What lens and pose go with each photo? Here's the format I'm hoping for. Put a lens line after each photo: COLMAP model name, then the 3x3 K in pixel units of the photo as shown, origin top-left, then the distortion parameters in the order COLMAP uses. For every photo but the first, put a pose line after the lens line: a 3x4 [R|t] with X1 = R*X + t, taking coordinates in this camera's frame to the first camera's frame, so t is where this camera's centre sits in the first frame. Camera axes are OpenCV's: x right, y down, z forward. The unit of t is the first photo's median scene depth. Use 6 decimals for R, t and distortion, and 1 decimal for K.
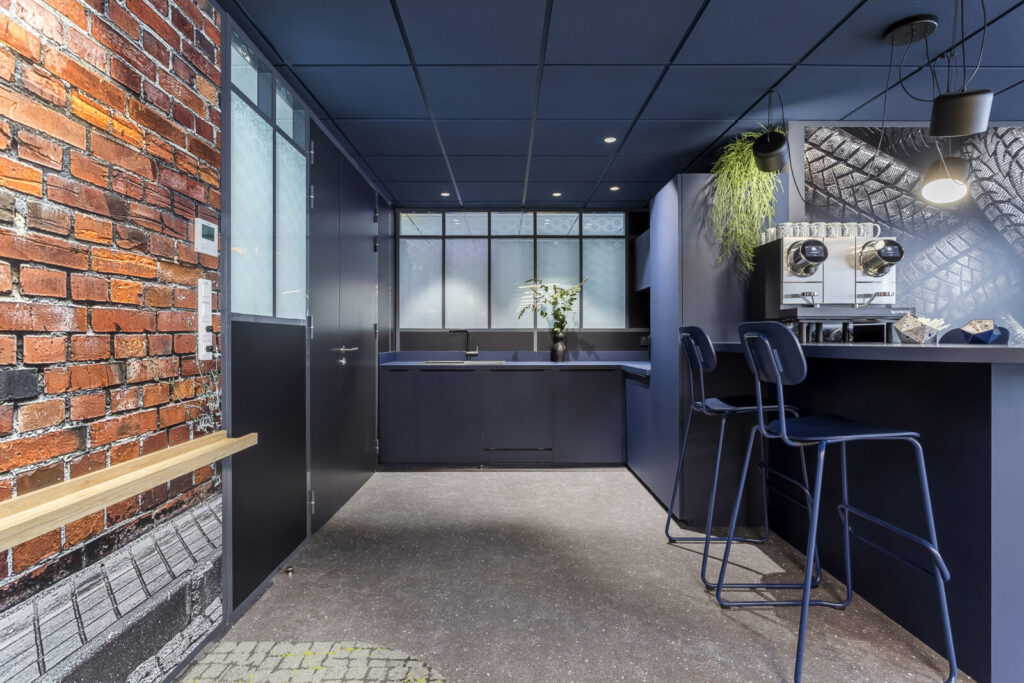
lens RADIAL K [[511.5, 0, 512.0], [0, 511.5, 341.5], [0, 0, 1]] dist [0.000288, 0.002001]
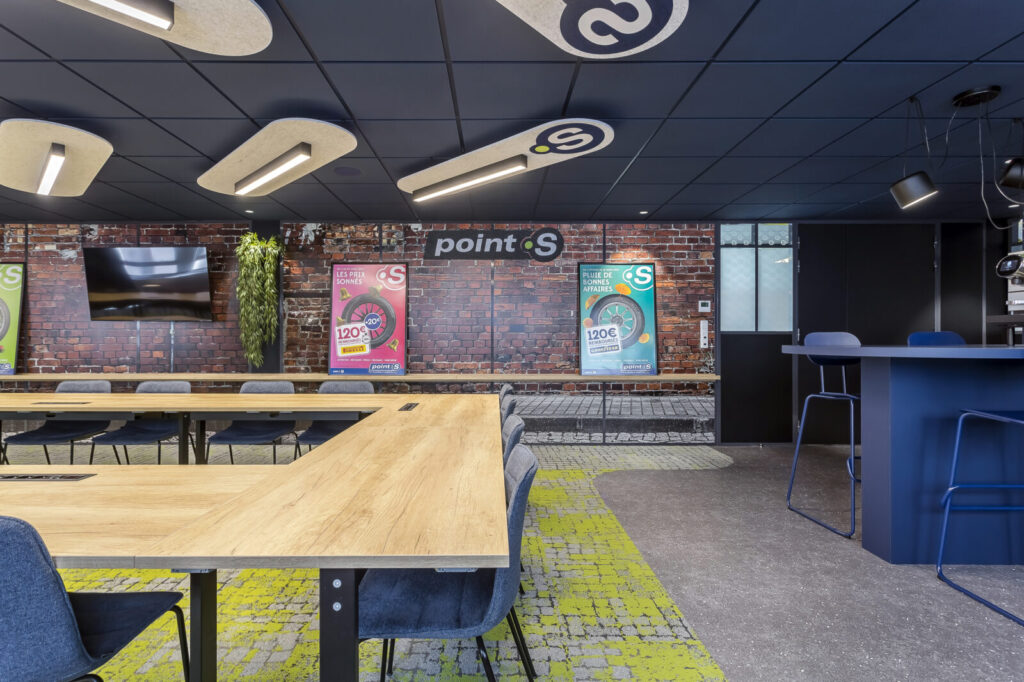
lens RADIAL K [[499.5, 0, 500.5], [0, 499.5, 339.5], [0, 0, 1]] dist [0.001060, 0.001714]
pose [[0.011844, 0.000733, -0.999930, 1.380257], [-0.002385, 0.999997, 0.000705, -0.006706], [0.999927, 0.002377, 0.011846, -0.123602]]
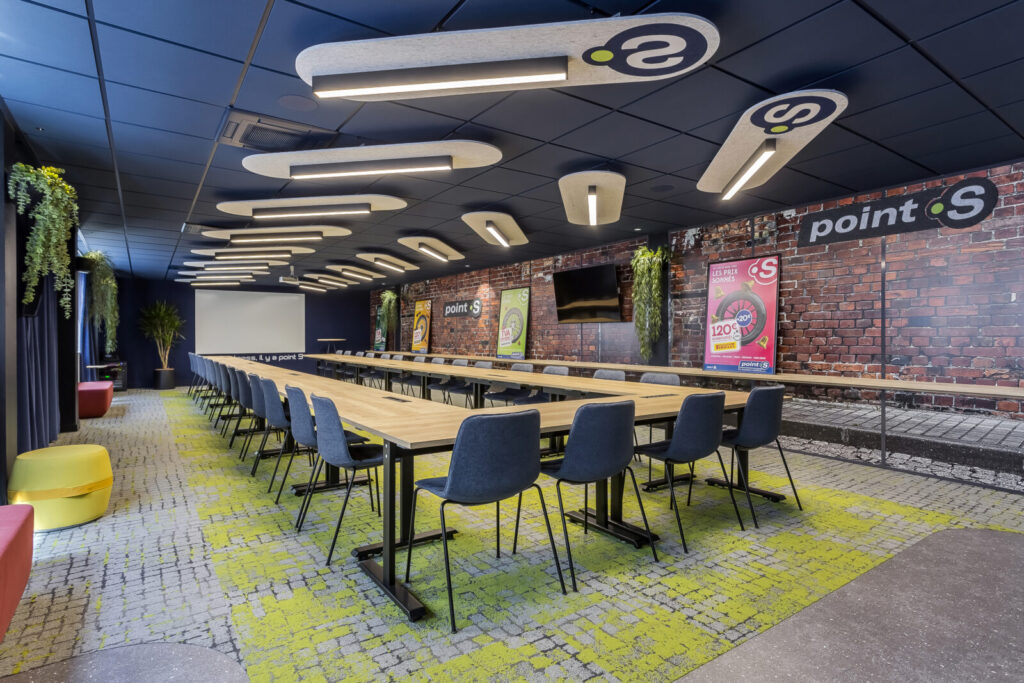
lens RADIAL K [[543.3, 0, 512.0], [0, 543.3, 341.5], [0, 0, 1]] dist [0.001405, 0.049598]
pose [[-0.814987, 0.007533, -0.579430, 1.366084], [0.001345, 0.999937, 0.011107, -0.009530], [0.579477, 0.008273, -0.814947, 0.521912]]
